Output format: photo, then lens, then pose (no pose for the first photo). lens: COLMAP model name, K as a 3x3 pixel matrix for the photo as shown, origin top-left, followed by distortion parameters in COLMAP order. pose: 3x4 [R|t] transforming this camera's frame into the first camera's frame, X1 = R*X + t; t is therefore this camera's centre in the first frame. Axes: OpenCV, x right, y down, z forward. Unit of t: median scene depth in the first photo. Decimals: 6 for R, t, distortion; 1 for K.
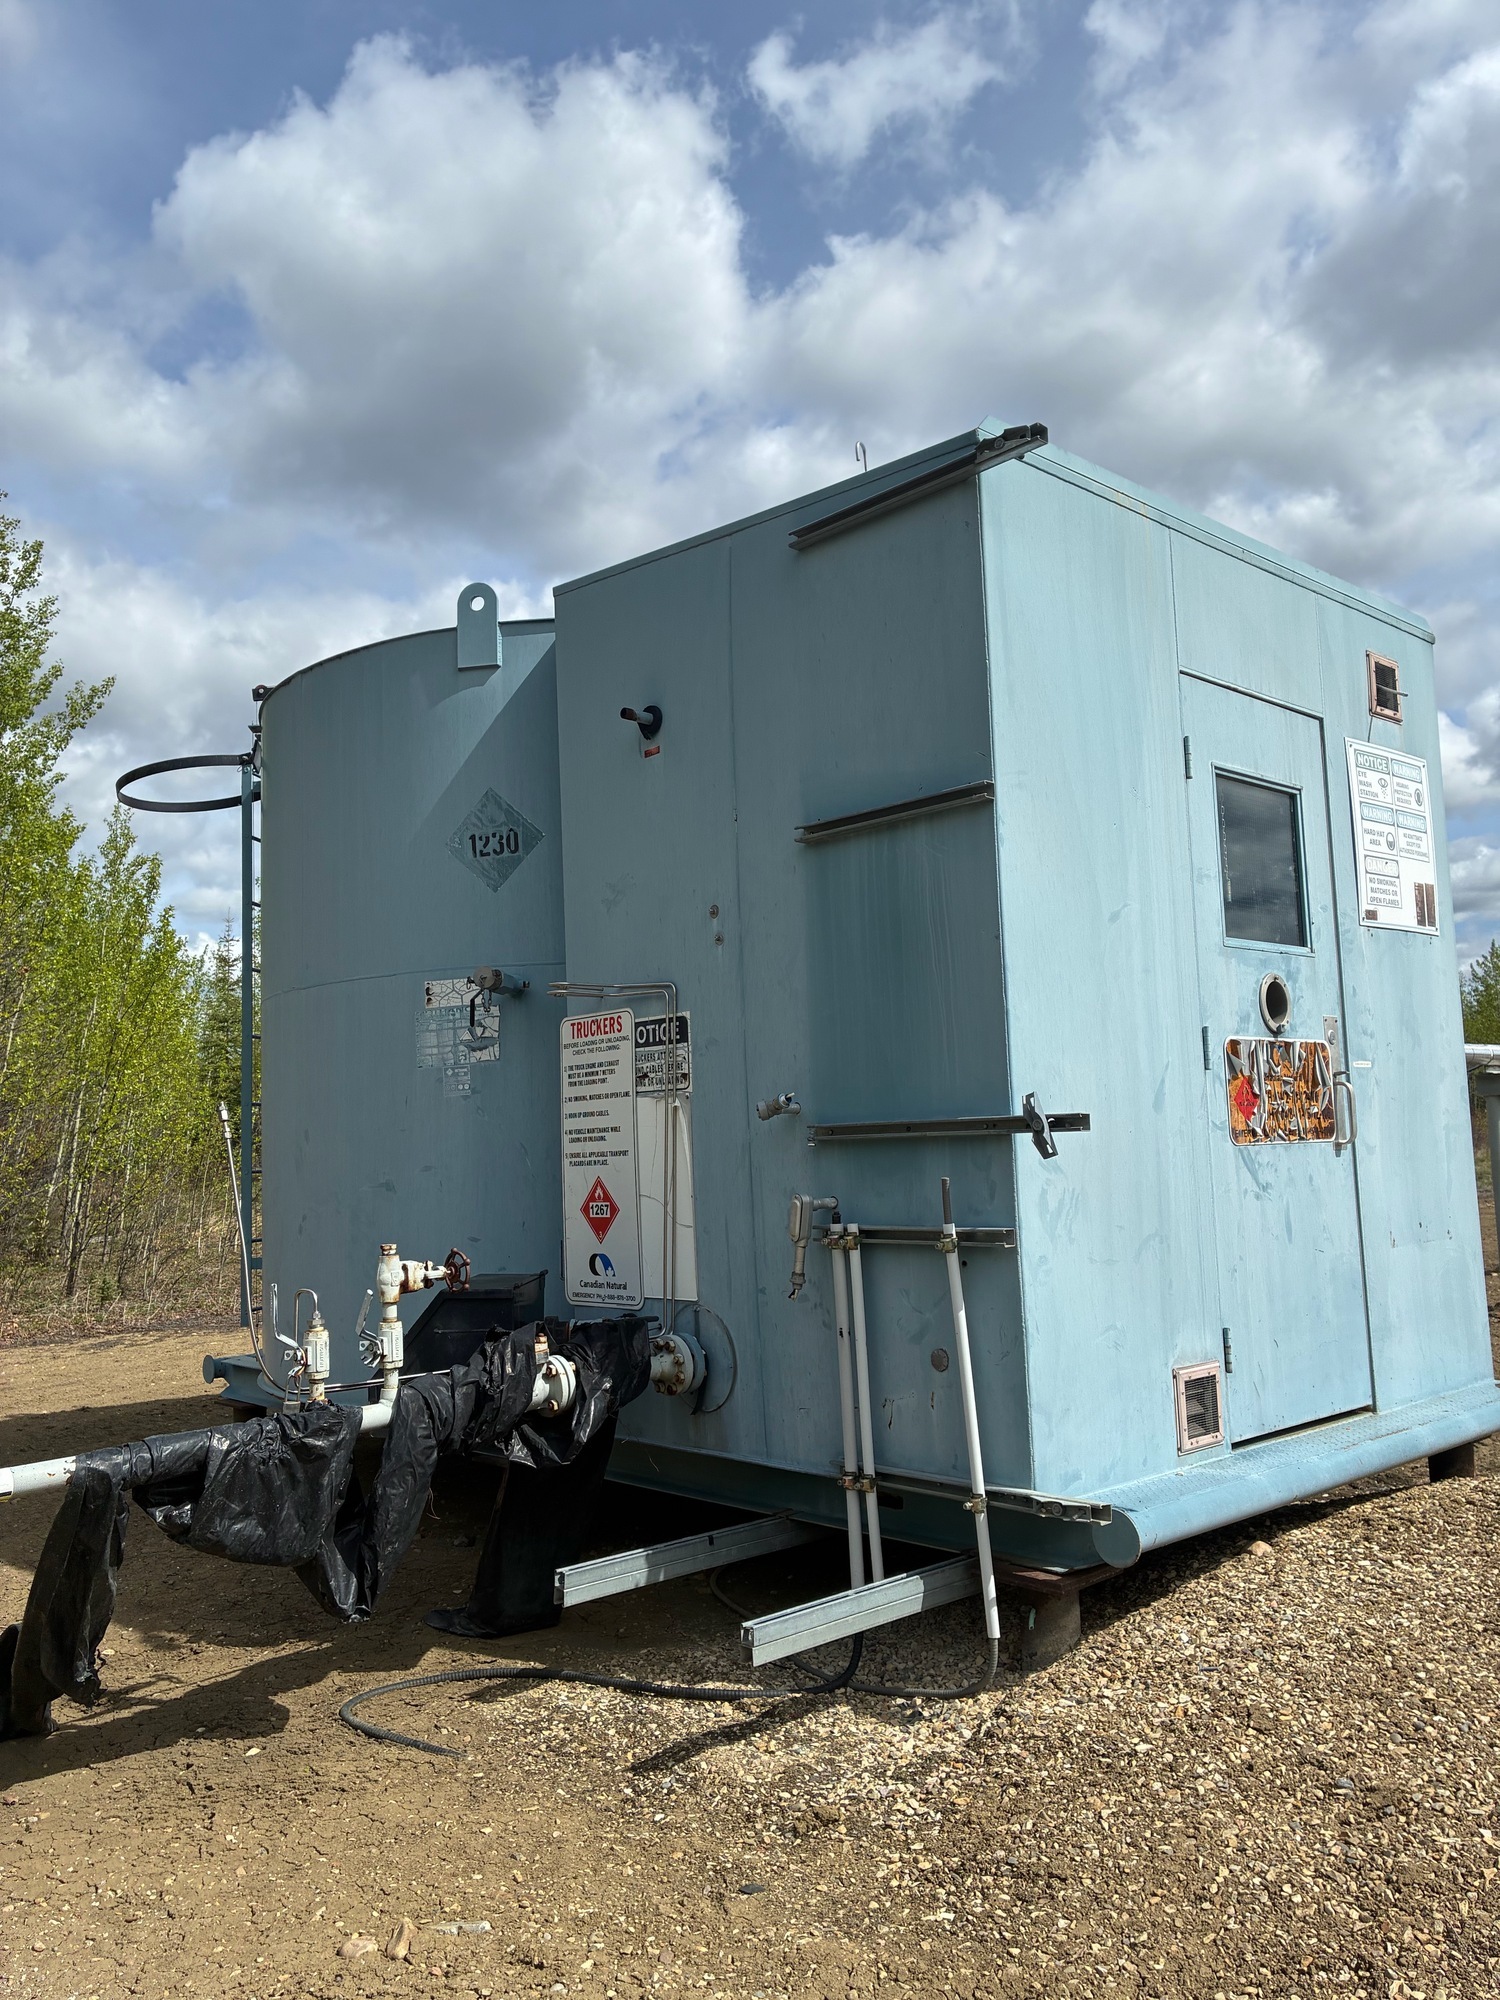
lens RADIAL K [[1571.2, 0, 750.8], [0, 1571.2, 992.9], [0, 0, 1]] dist [-0.002861, -0.001887]
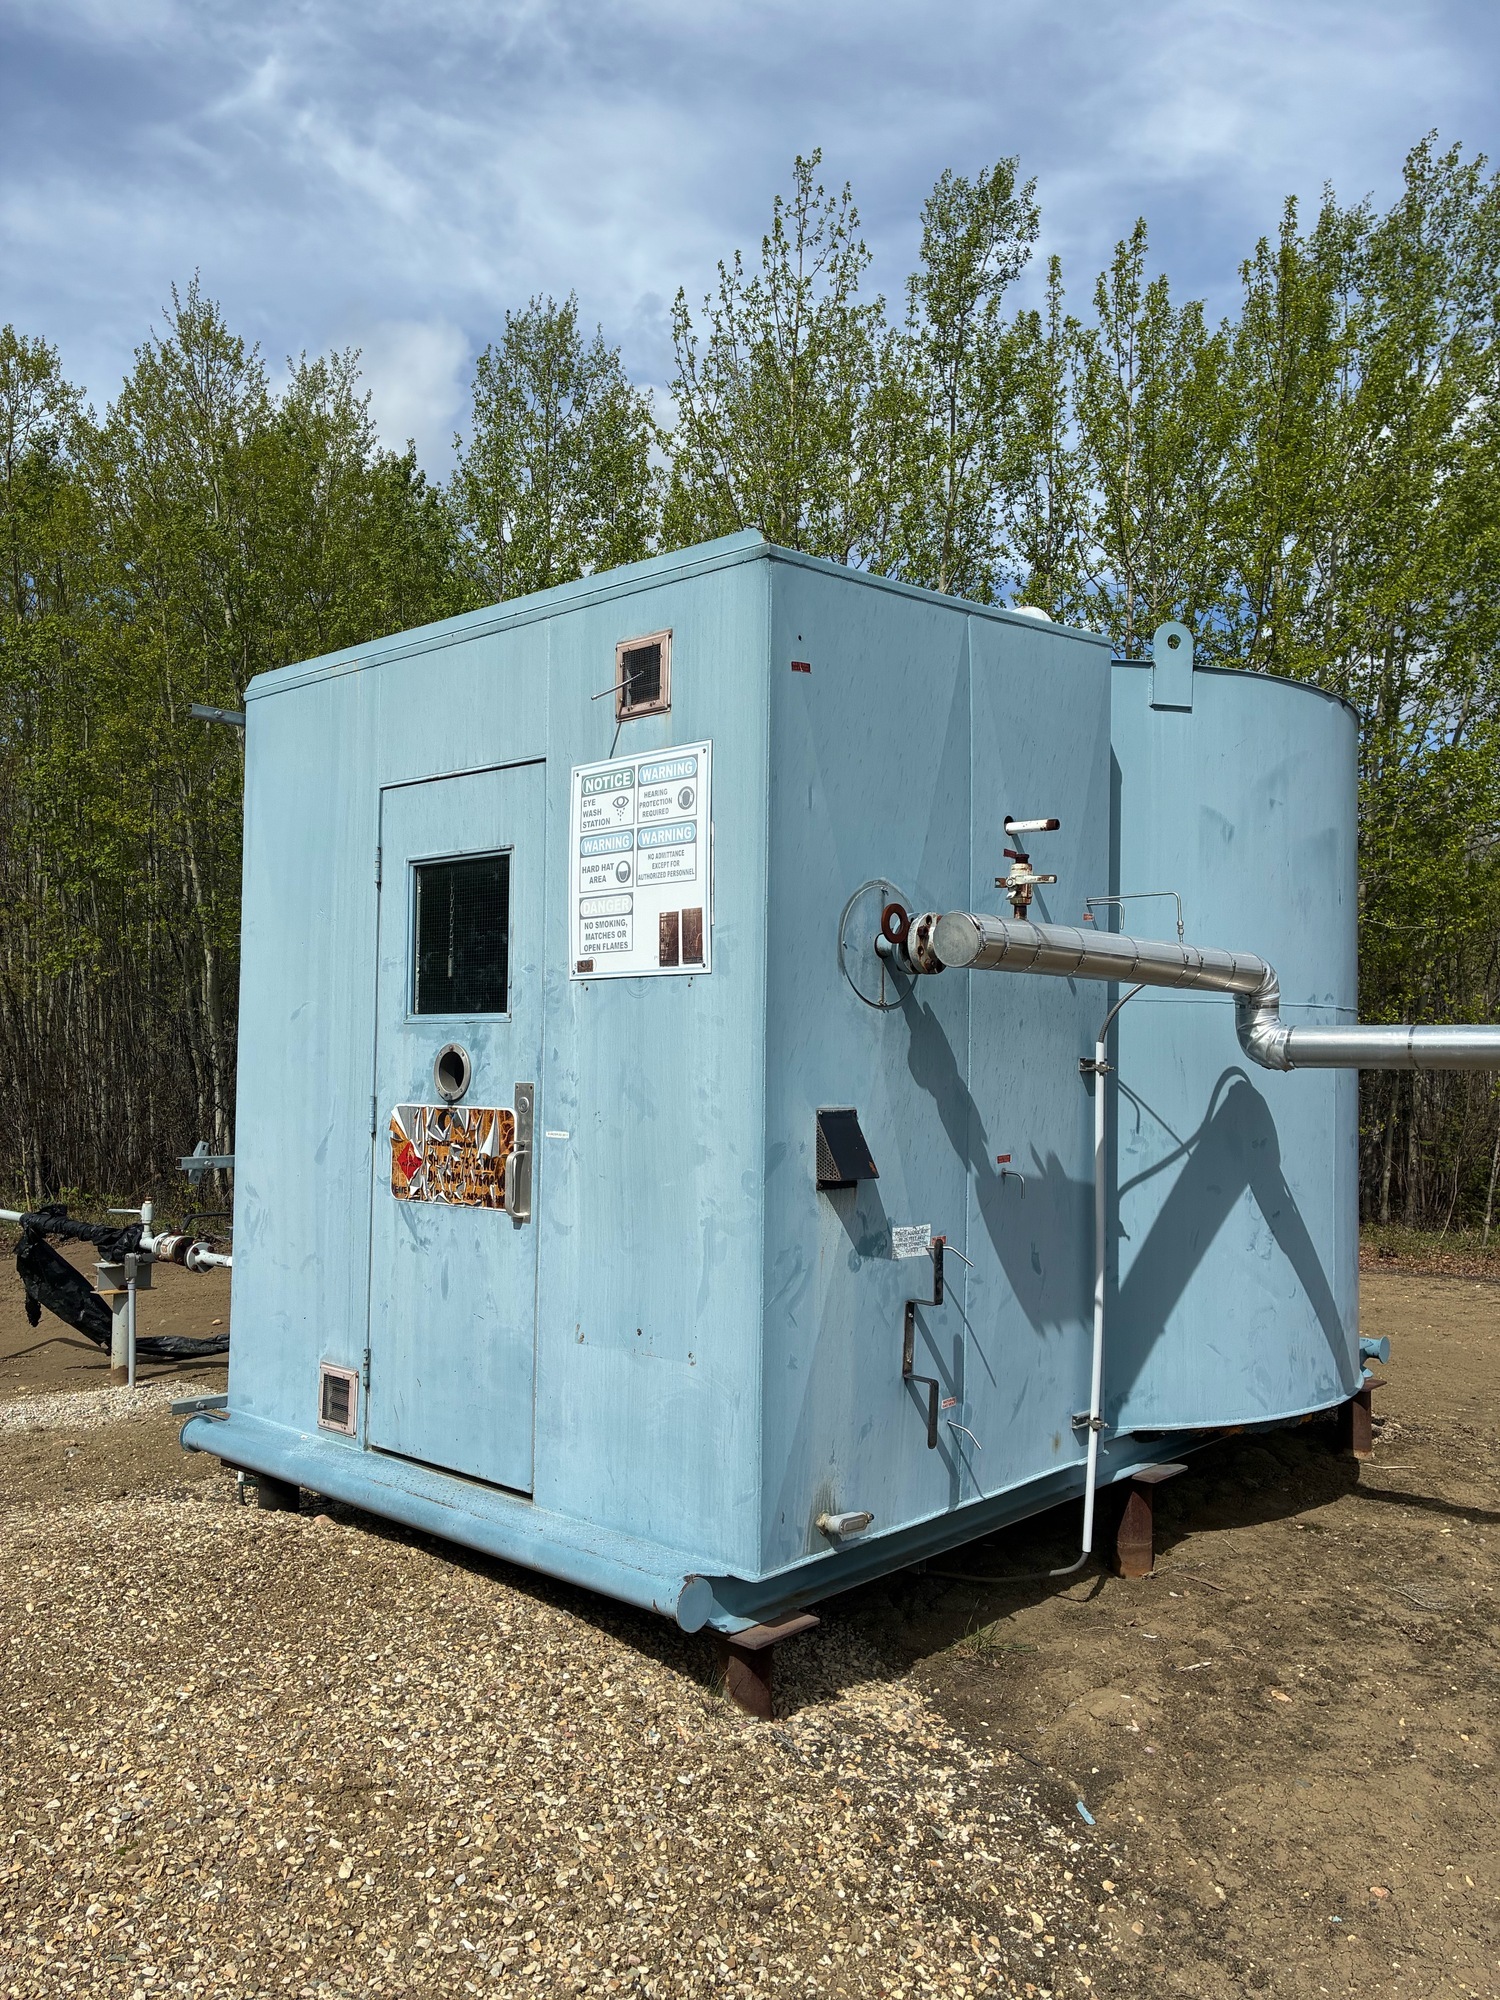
lens RADIAL K [[1536.3, 0, 735.4], [0, 1536.3, 996.0], [0, 0, 1]] dist [0.024923, -0.003880]
pose [[0.093618, -0.004703, -0.995597, 1.413041], [0.089142, 0.996012, 0.003677, -0.032059], [0.991610, -0.089093, 0.093664, 1.121946]]
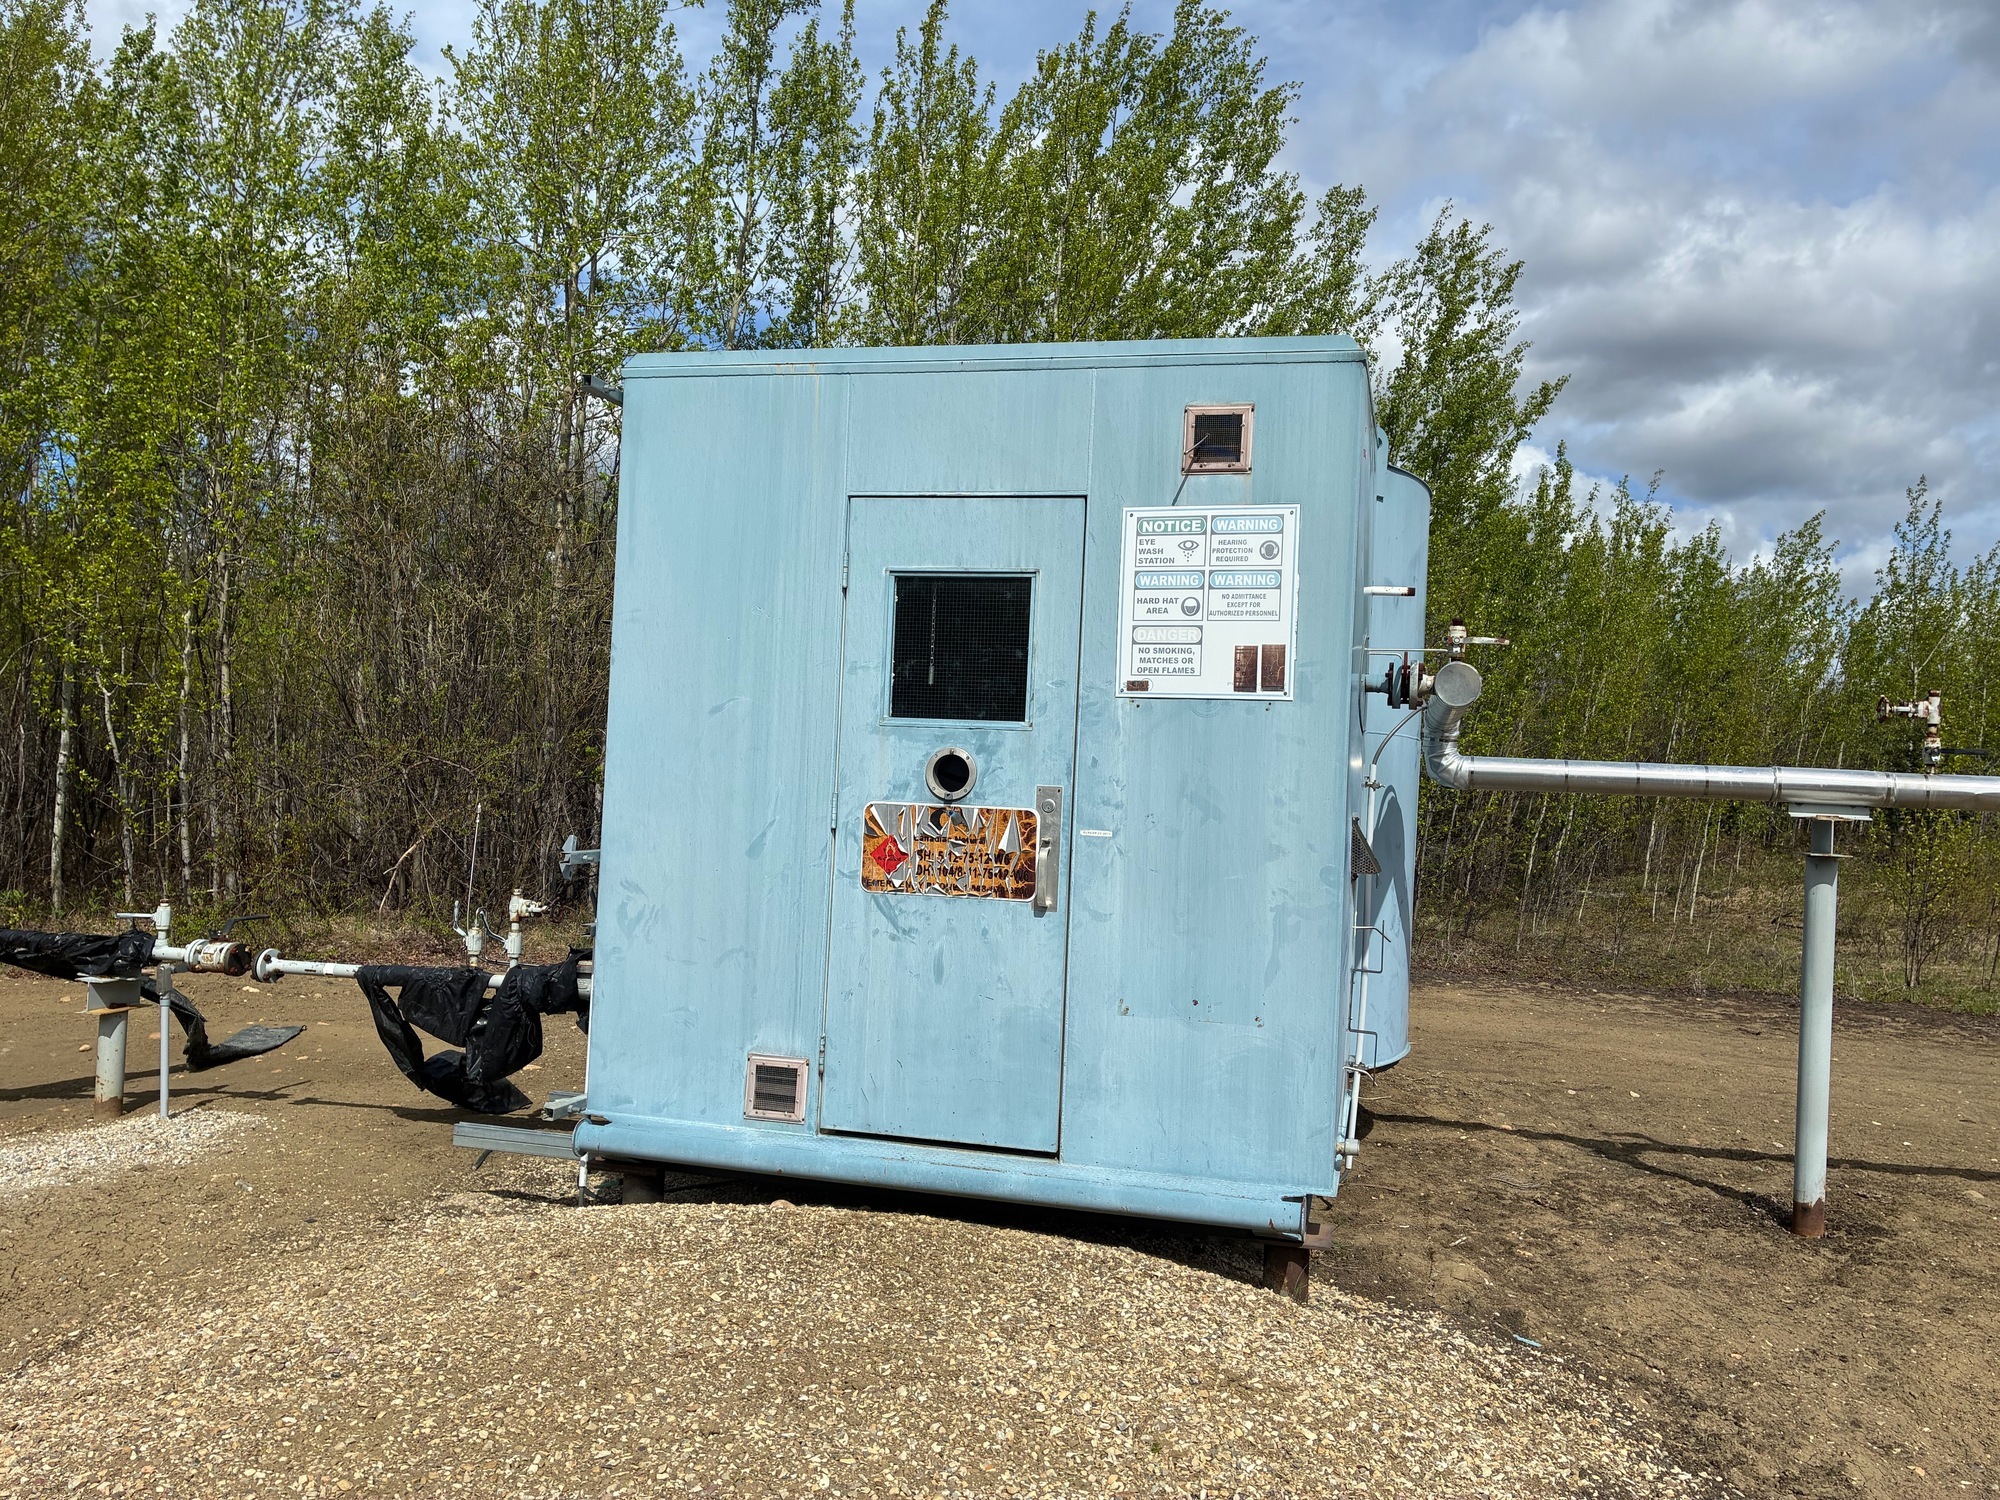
lens RADIAL K [[1536.3, 0, 1014.9], [0, 1536.3, 744.6], [0, 0, 1]] dist [0.024923, -0.003880]
pose [[0.551589, 0.038068, -0.833247, 1.309712], [0.024346, 0.997798, 0.061702, -0.083282], [0.833761, -0.054320, 0.549448, 0.441685]]
